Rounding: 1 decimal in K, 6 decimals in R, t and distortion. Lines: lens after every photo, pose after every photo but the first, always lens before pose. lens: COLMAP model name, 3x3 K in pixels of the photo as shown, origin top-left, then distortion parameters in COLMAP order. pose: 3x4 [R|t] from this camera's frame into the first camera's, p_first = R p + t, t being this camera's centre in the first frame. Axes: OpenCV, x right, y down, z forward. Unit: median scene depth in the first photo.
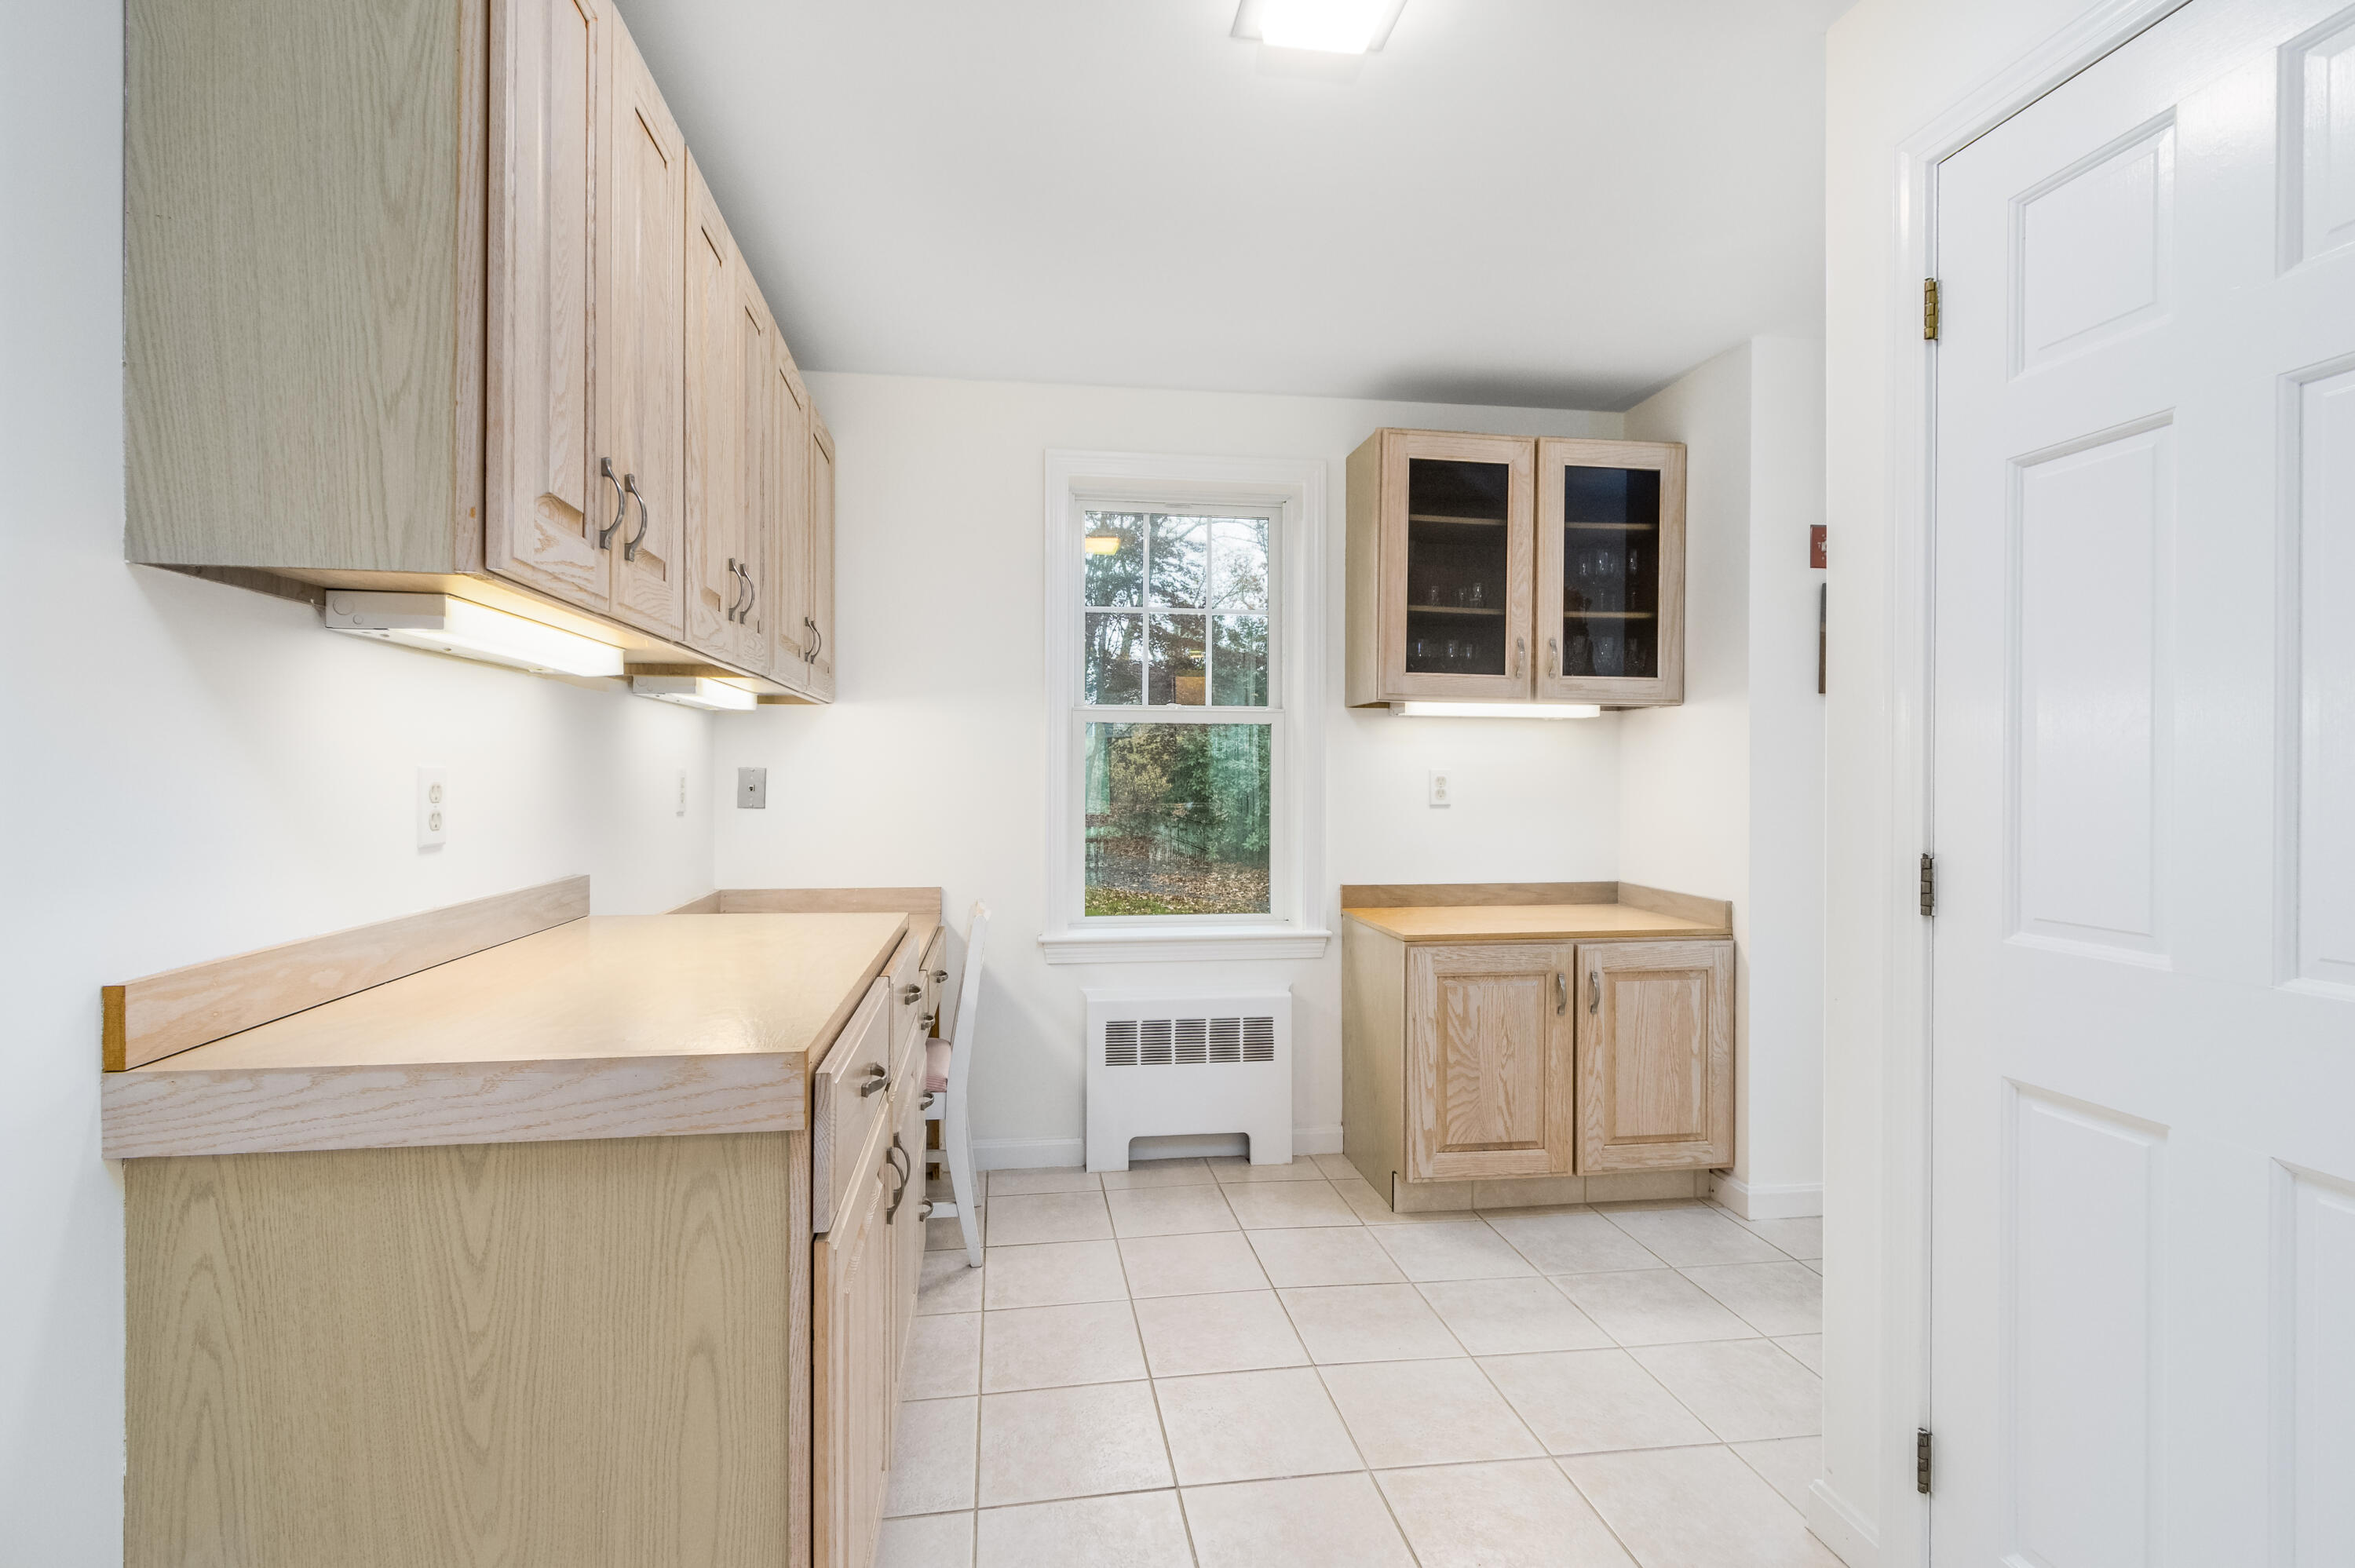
lens RADIAL K [[1124.1, 0, 1168.1], [0, 1124.1, 786.0], [0, 0, 1]] dist [0.005558, -0.000286]
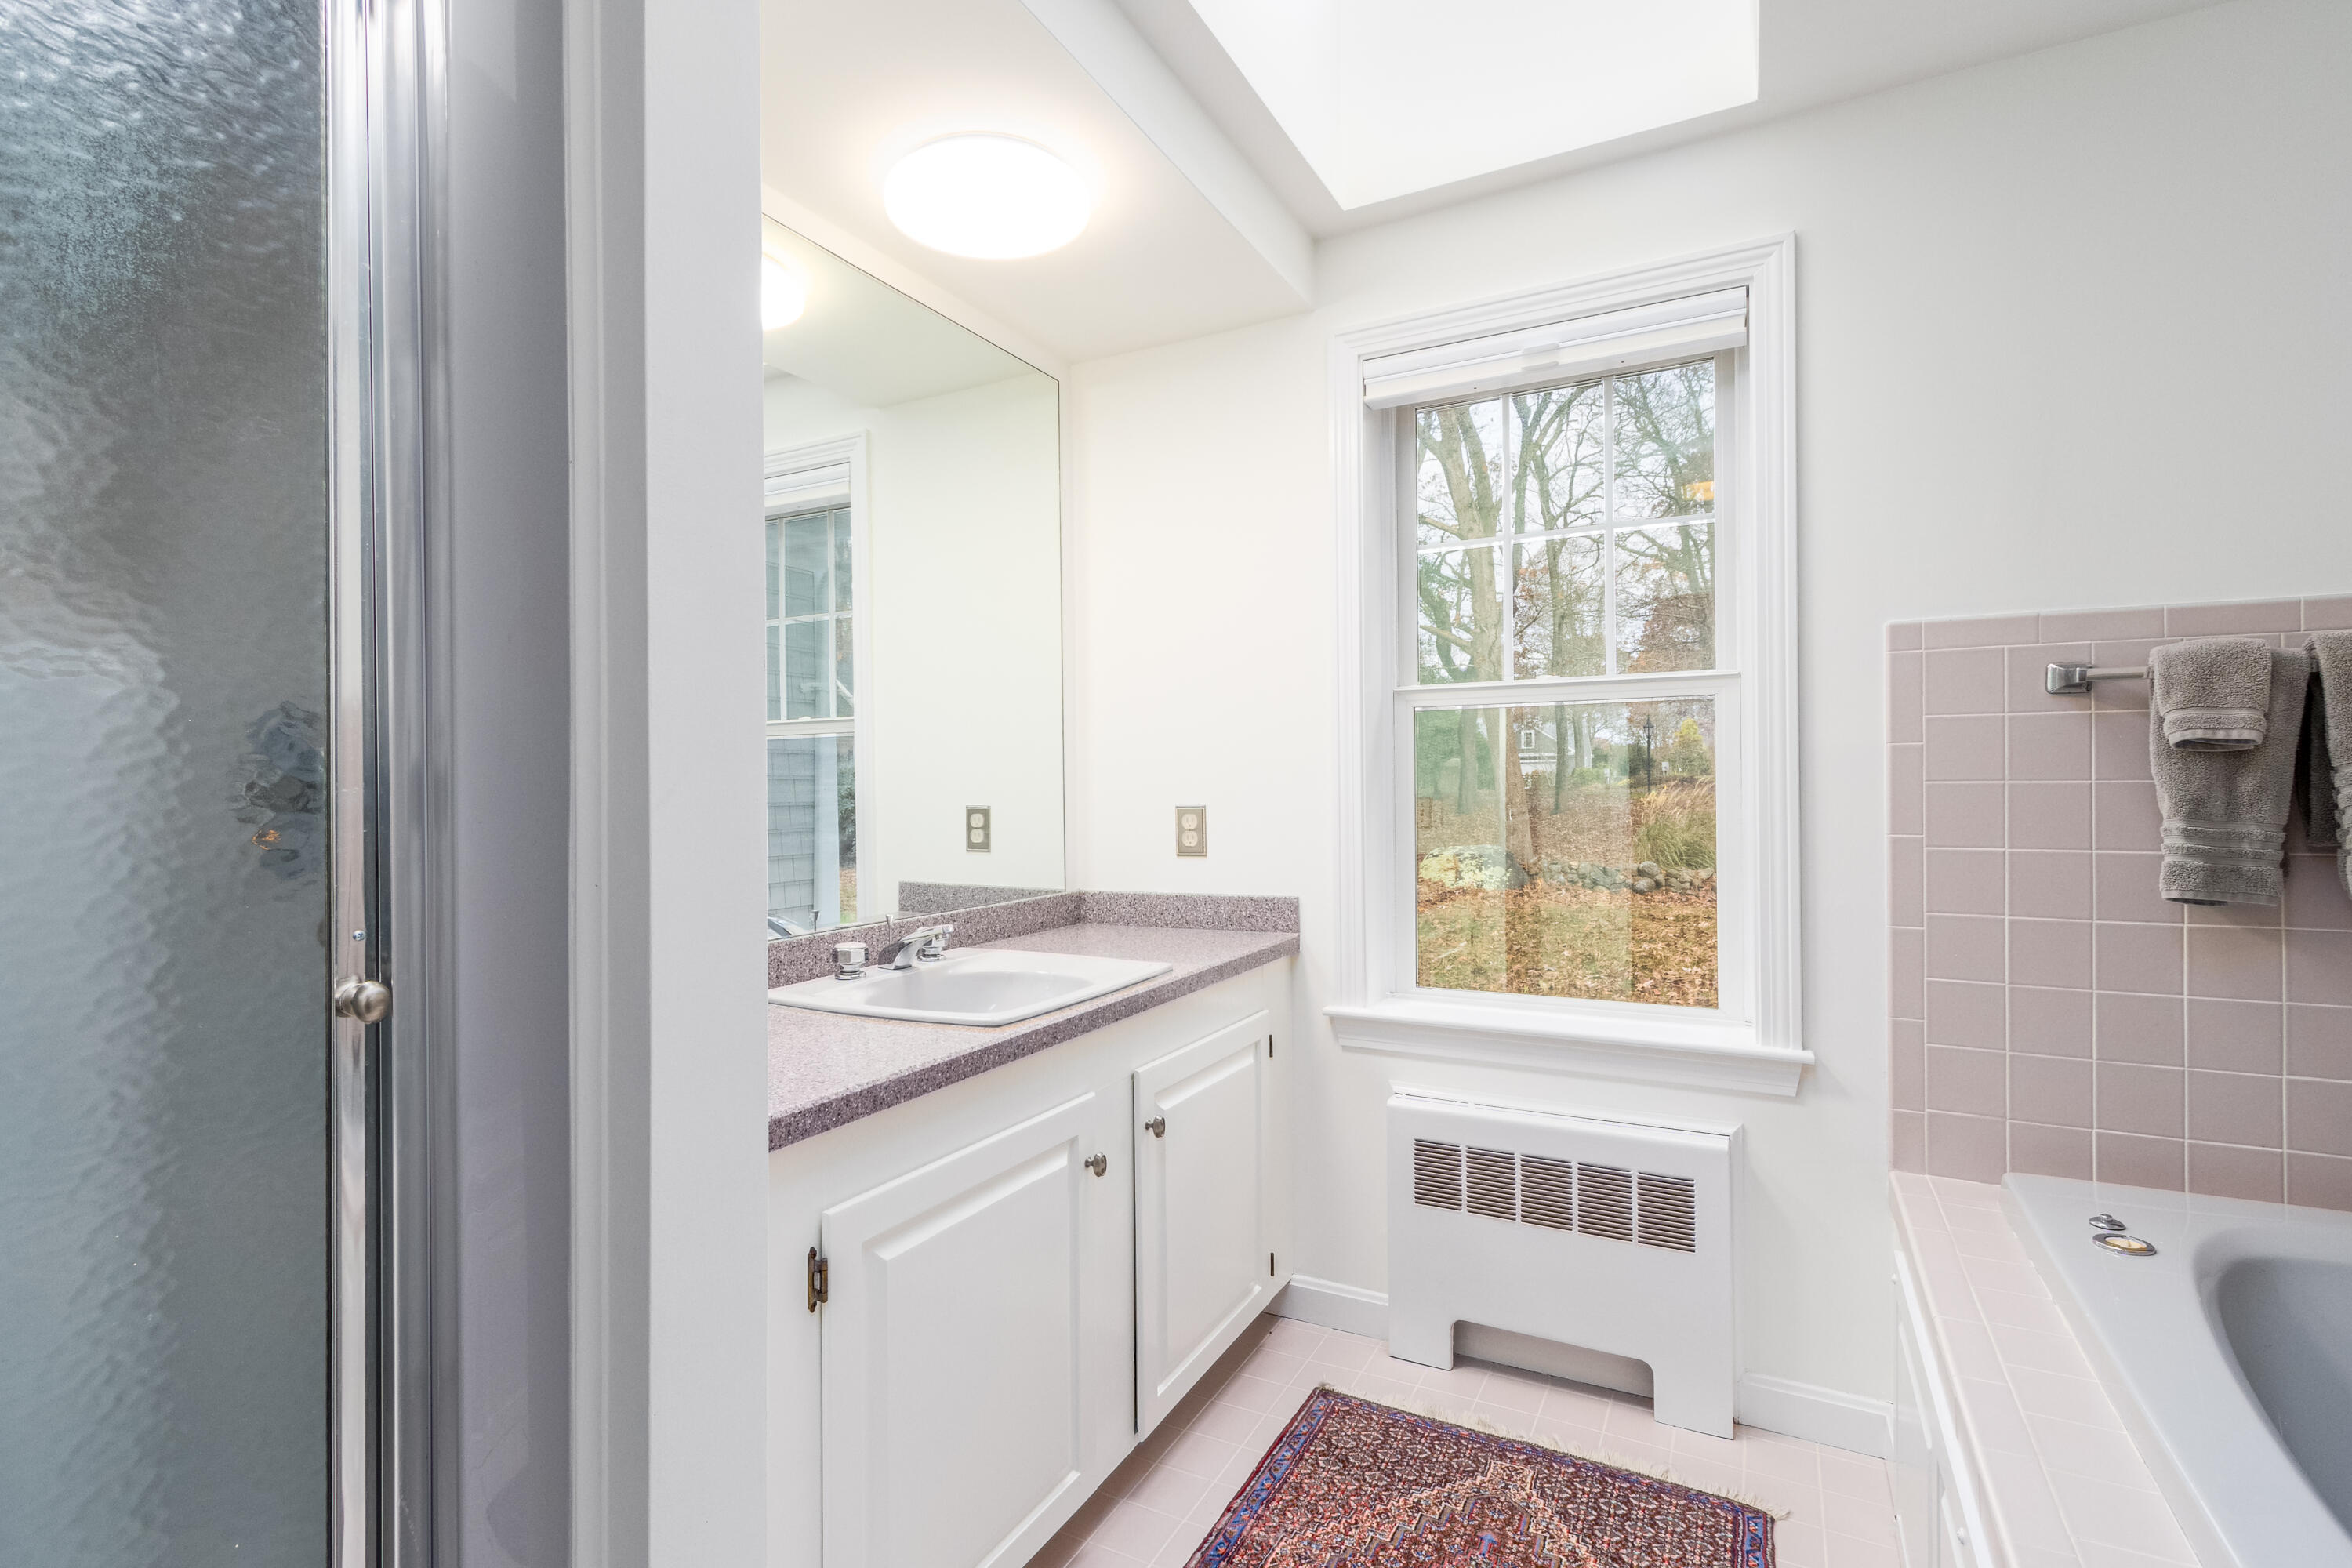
lens RADIAL K [[1122.8, 0, 1165.8], [0, 1122.8, 788.8], [0, 0, 1]] dist [0.005558, -0.000286]
pose [[0.800627, -0.008786, -0.599099, 0.232488], [0.005792, 0.999959, -0.006925, 0.001240], [0.599135, 0.002074, 0.800645, 0.362108]]
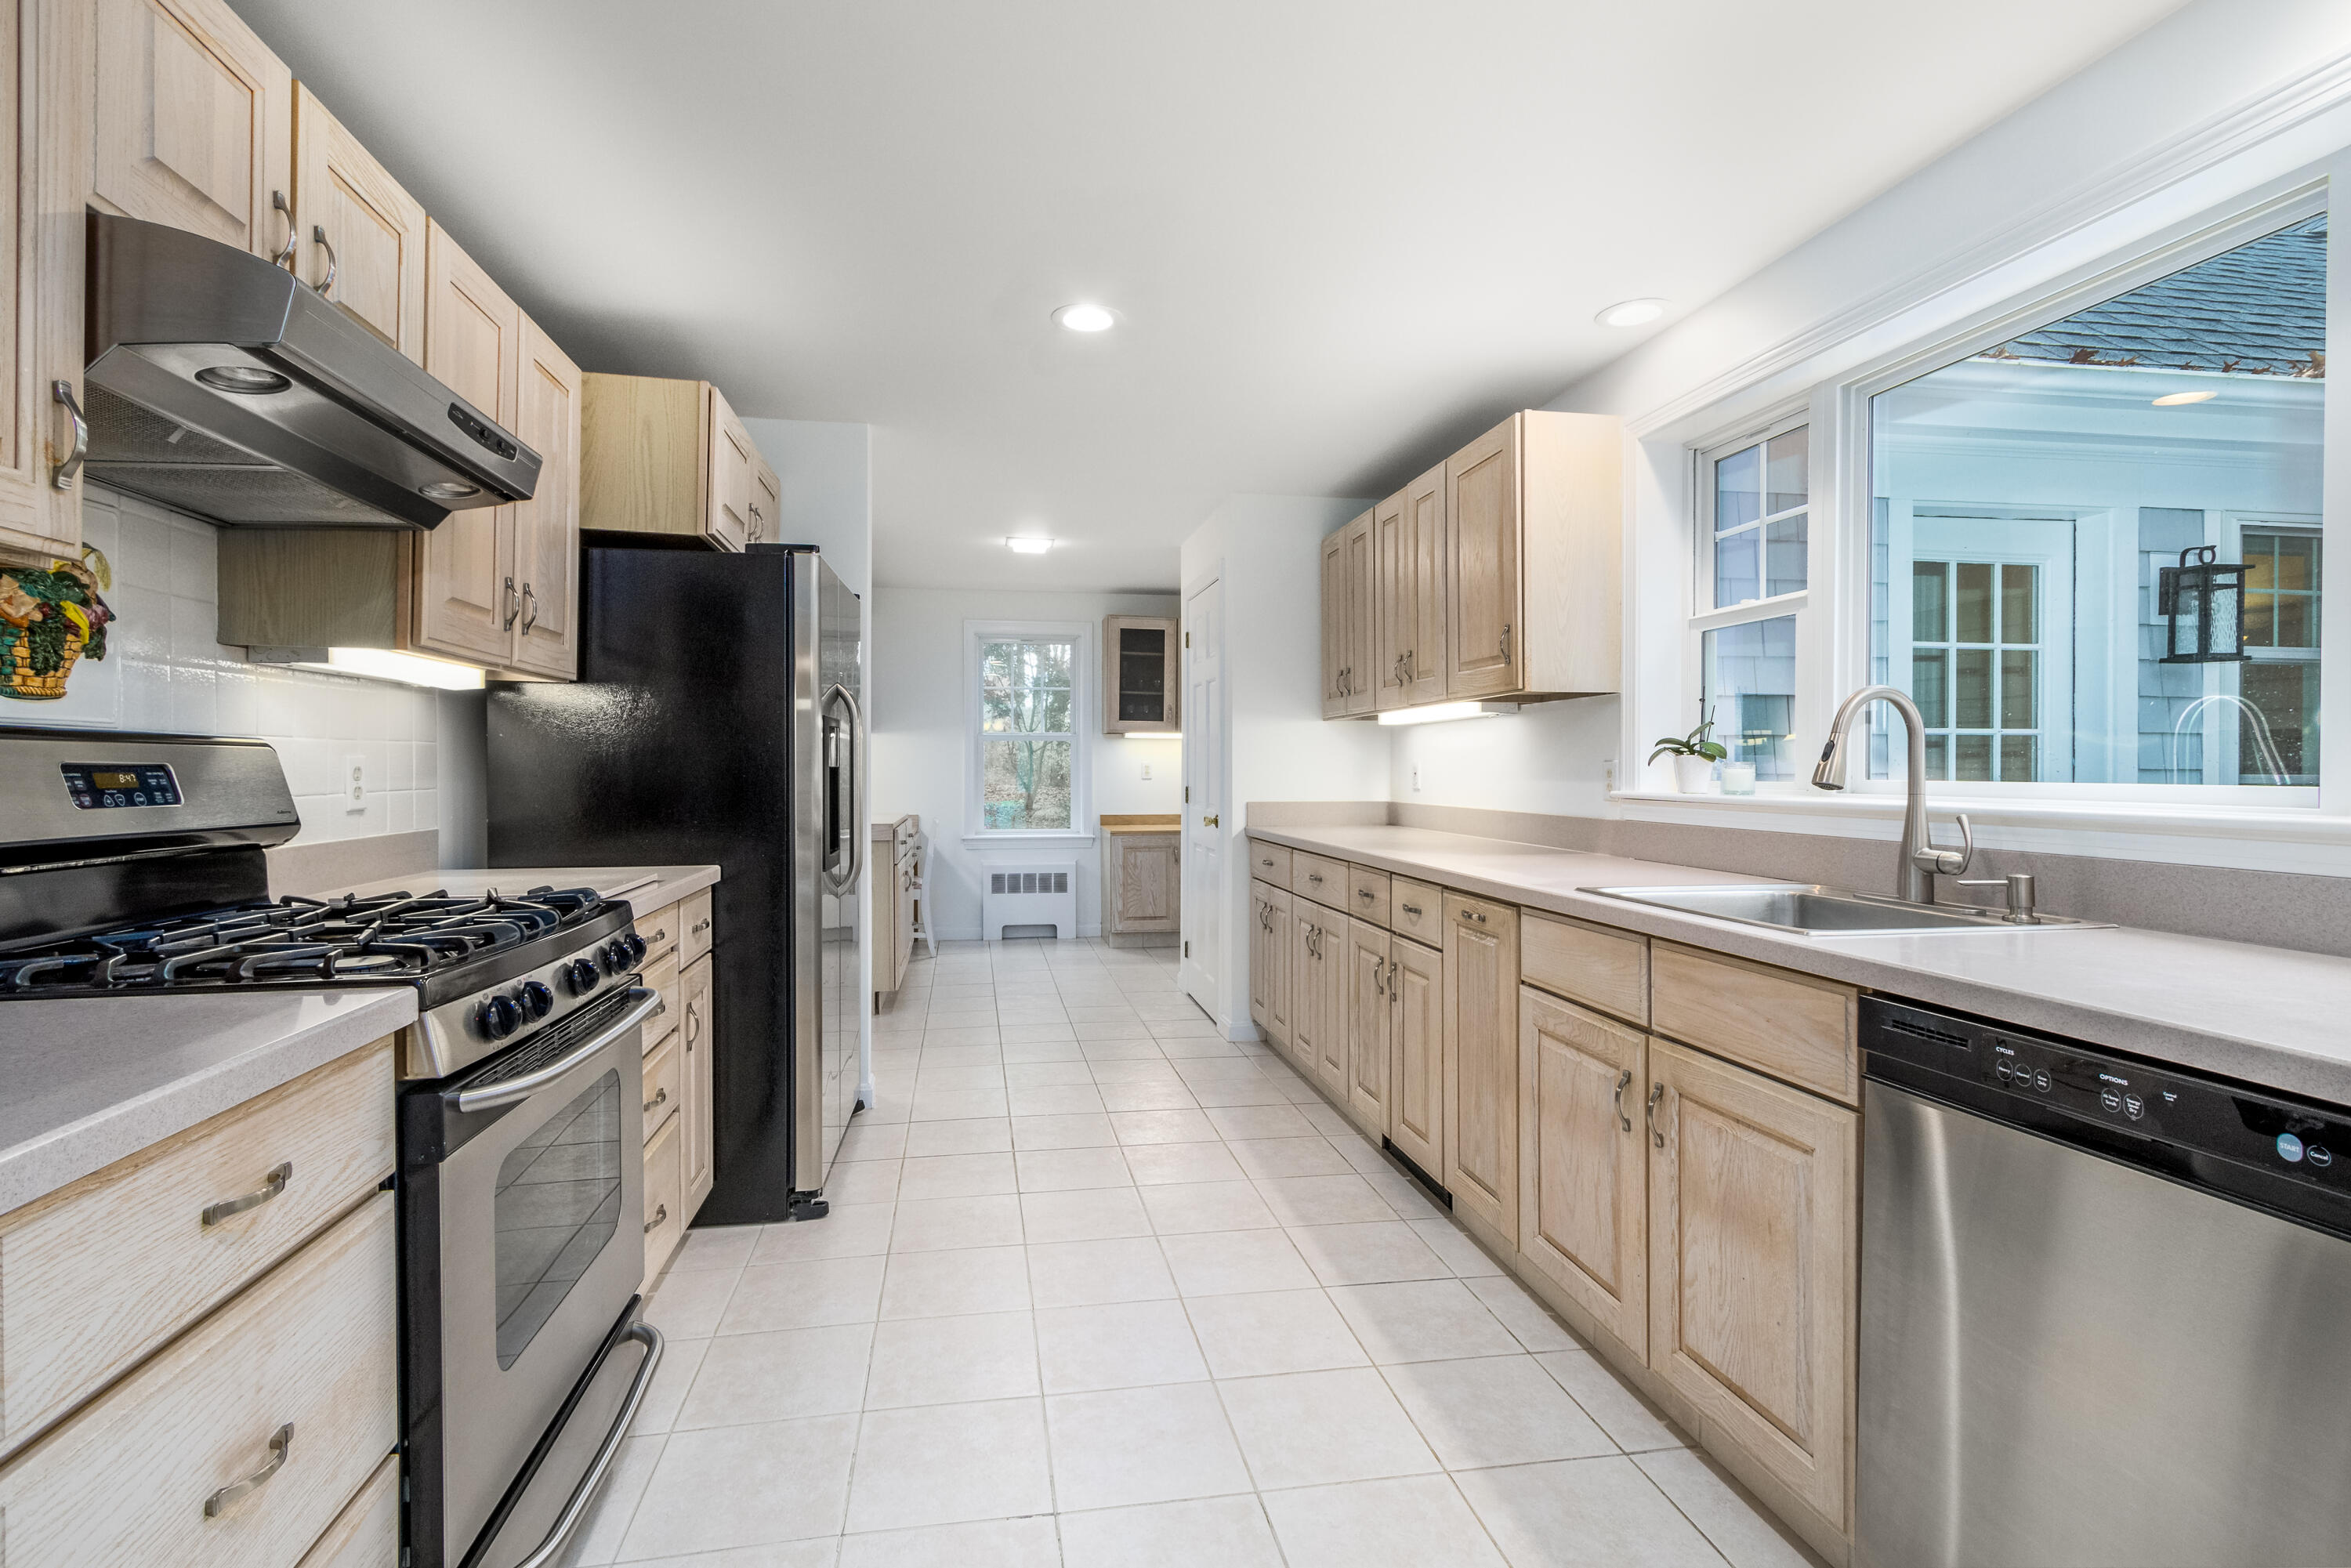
lens RADIAL K [[1122.3, 0, 1162.4], [0, 1122.3, 766.0], [0, 0, 1]] dist [0.005558, -0.000286]
pose [[0.999824, -0.006182, 0.017731, 0.249525], [0.006177, 0.999981, 0.000387, -0.007547], [-0.017733, -0.000278, 0.999843, -1.265049]]
